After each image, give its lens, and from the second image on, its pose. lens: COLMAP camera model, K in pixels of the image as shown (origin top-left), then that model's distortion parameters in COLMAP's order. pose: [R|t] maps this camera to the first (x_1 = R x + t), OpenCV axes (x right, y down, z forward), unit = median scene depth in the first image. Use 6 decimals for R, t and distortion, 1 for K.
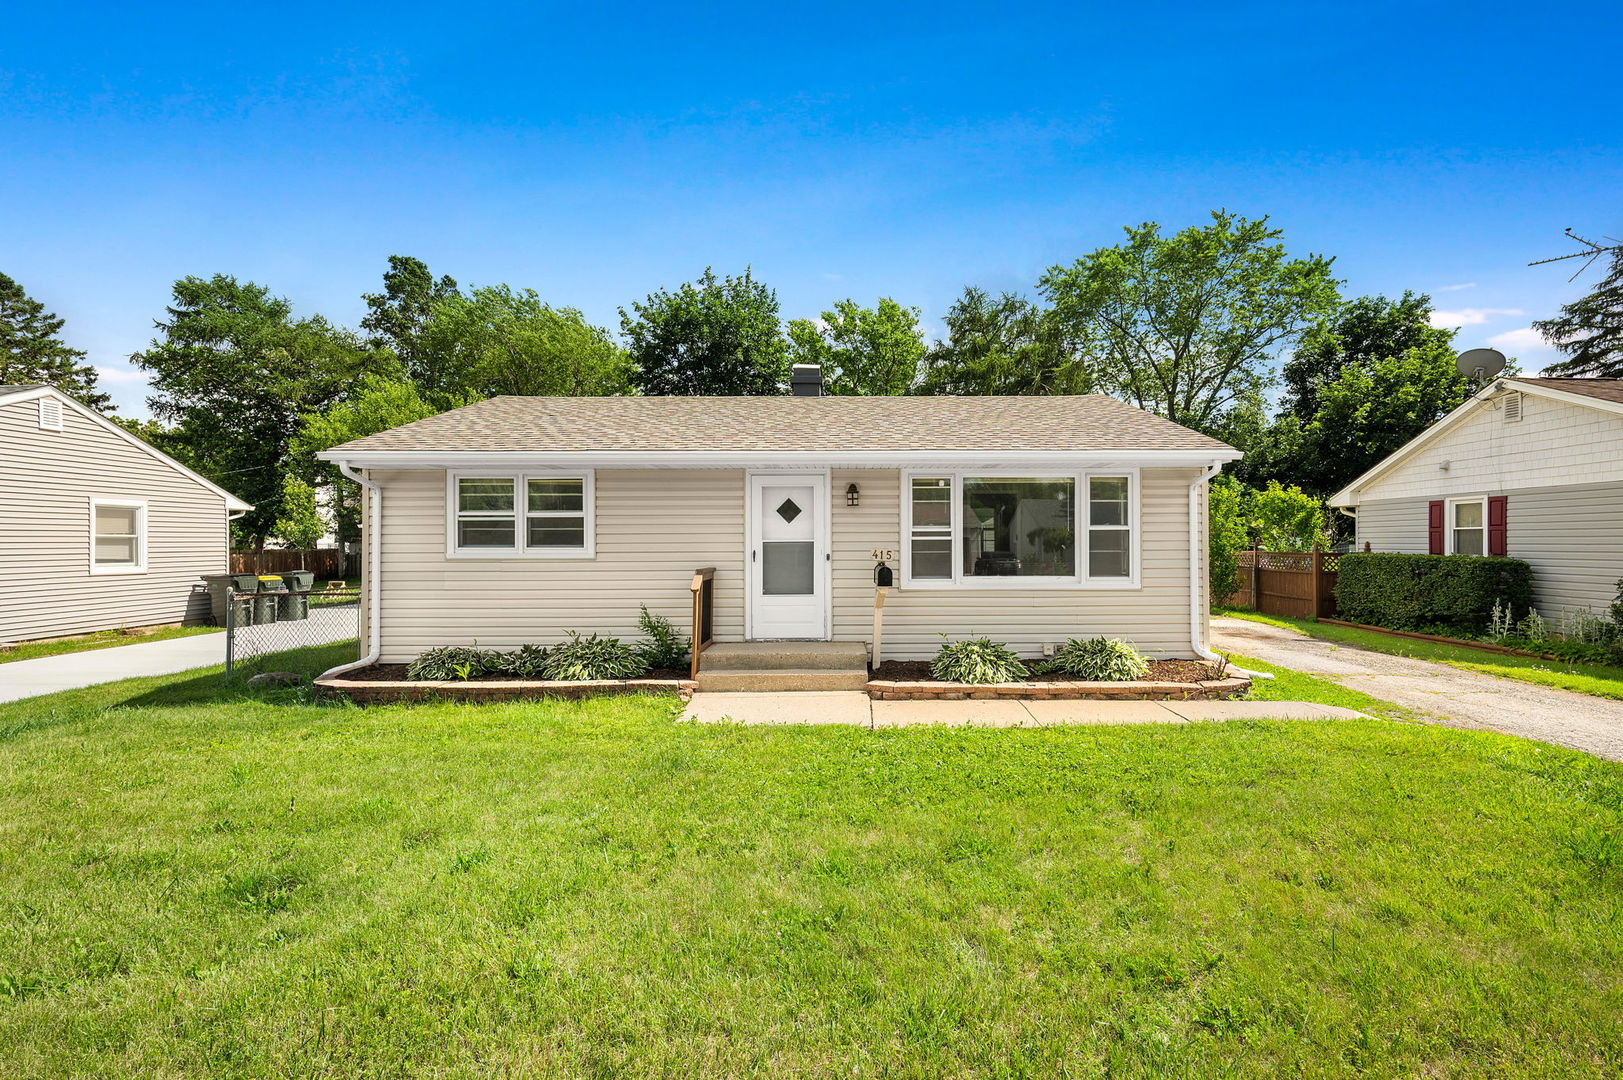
lens RADIAL K [[671.8, 0, 811.5], [0, 671.8, 540.0], [0, 0, 1]] dist [-0.002152, -0.000131]
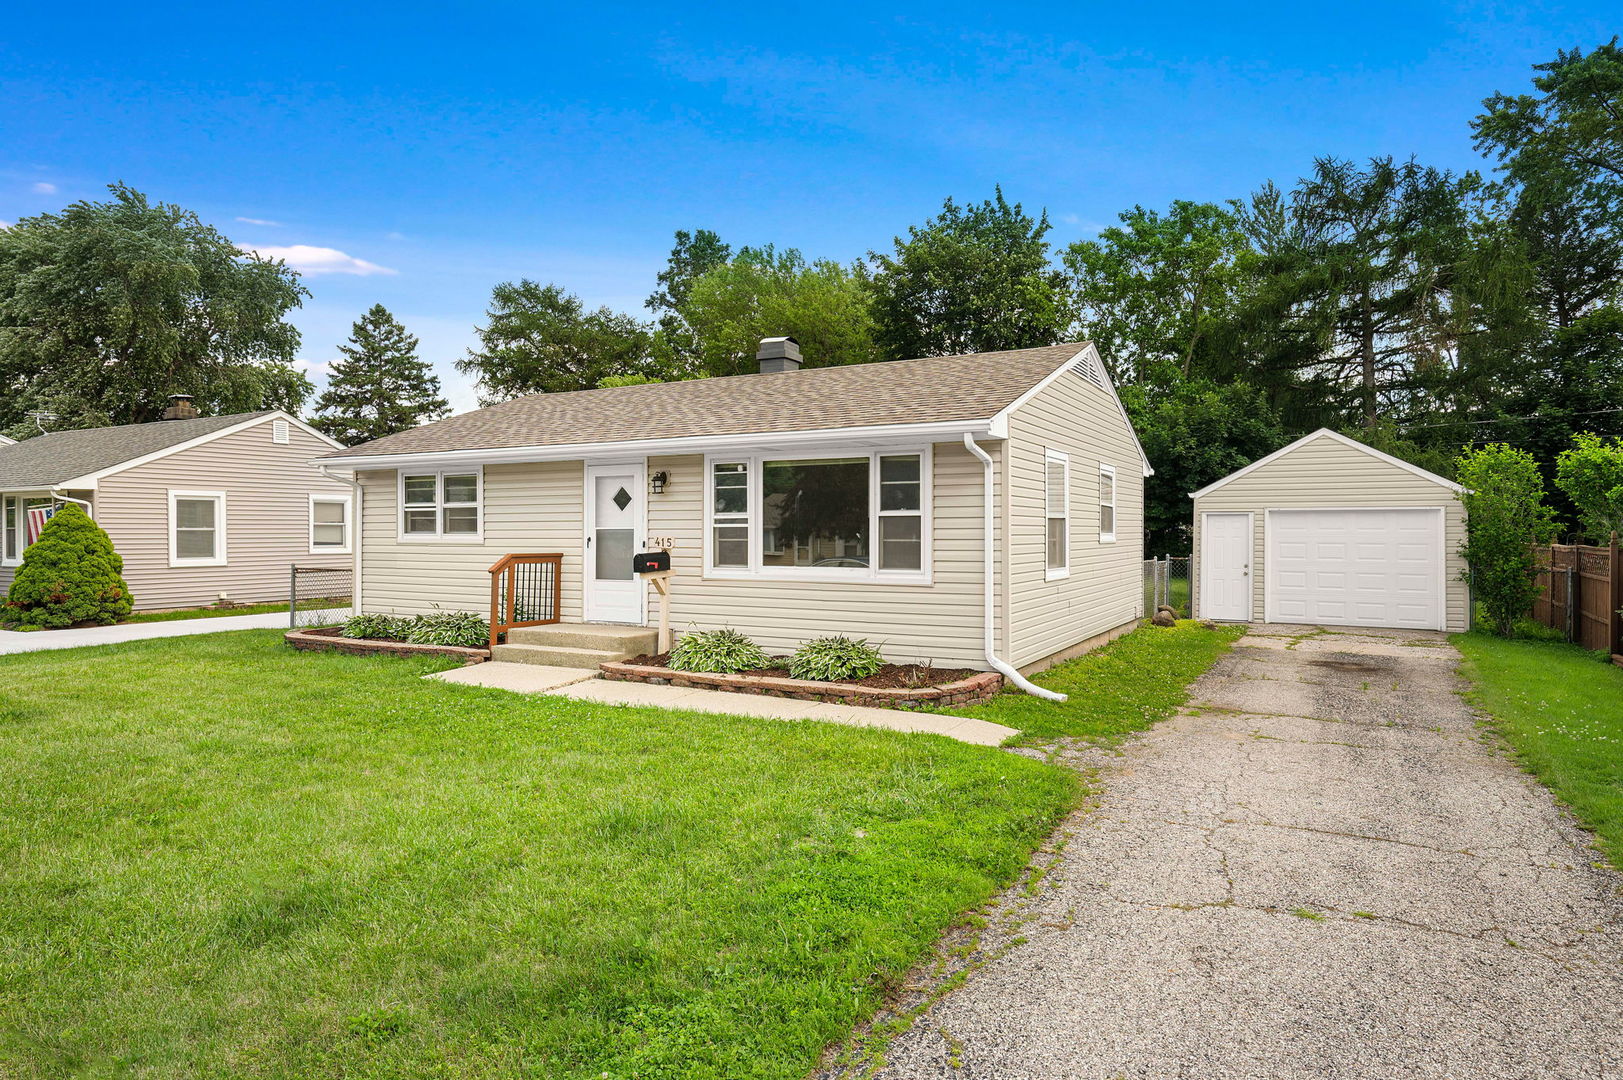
lens RADIAL K [[831.8, 0, 811.5], [0, 831.8, 540.0], [0, 0, 1]] dist [0.001320, 0.000112]
pose [[0.896708, 0.006918, -0.442569, 0.799375], [0.000599, 0.999858, 0.016841, -0.001655], [0.442622, -0.015367, 0.896577, -0.020076]]
